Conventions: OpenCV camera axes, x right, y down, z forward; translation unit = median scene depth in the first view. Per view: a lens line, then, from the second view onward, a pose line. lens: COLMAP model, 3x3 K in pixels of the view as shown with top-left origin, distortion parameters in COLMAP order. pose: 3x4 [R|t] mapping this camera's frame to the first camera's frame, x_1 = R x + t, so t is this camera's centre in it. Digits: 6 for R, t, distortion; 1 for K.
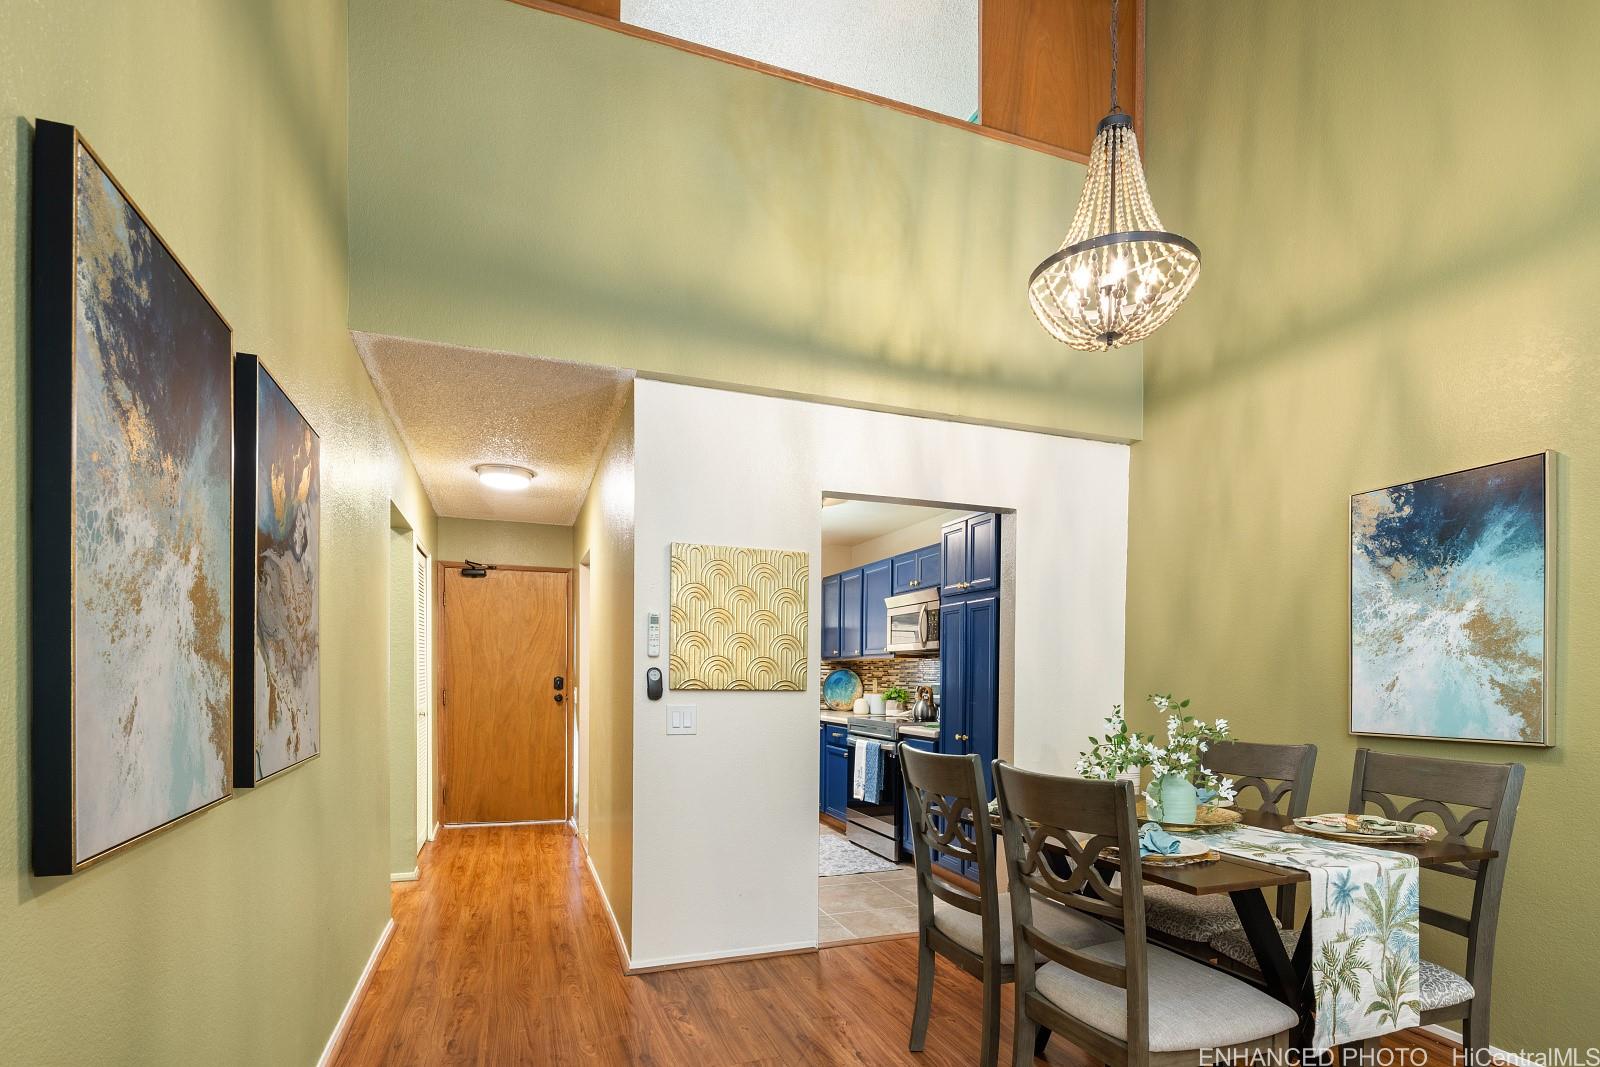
lens RADIAL K [[792.2, 0, 797.5], [0, 792.2, 676.5], [0, 0, 1]] dist [0.002049, 0.000098]
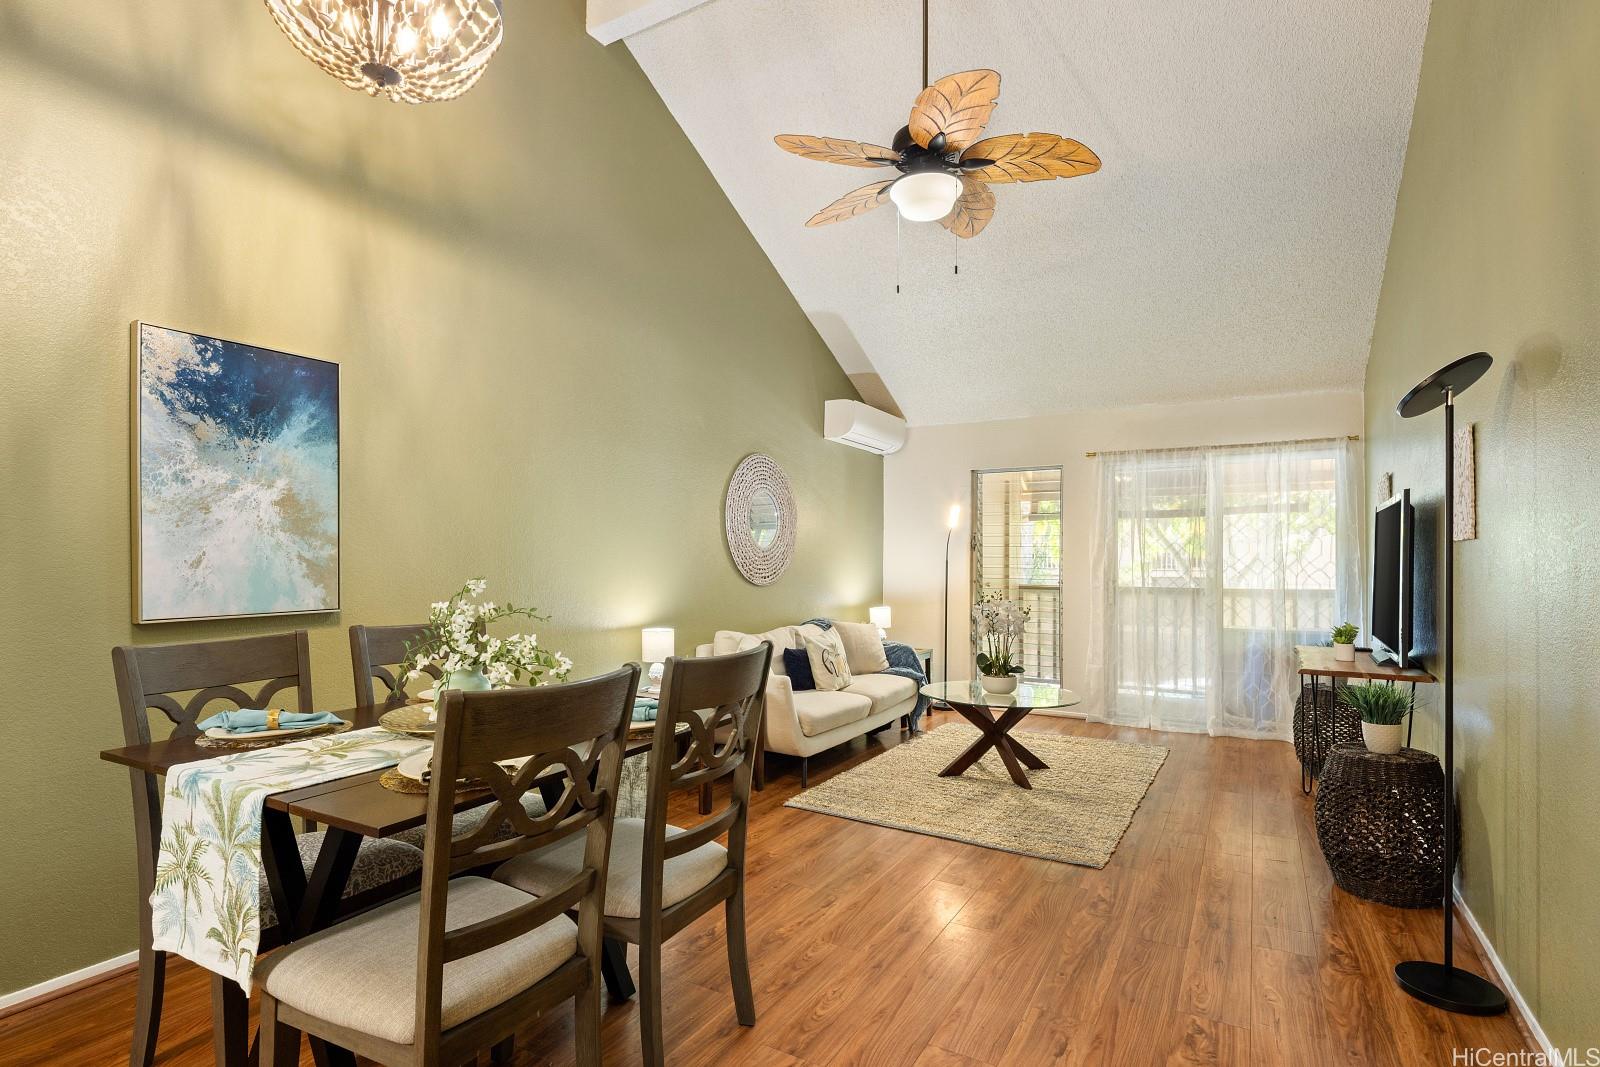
lens RADIAL K [[792.2, 0, 801.5], [0, 792.2, 537.5], [0, 0, 1]] dist [0.002049, 0.000098]
pose [[-0.655082, 0.005417, 0.755538, -0.363613], [-0.014020, 0.999715, -0.019324, -0.008171], [-0.755428, -0.023251, -0.654820, 1.110144]]
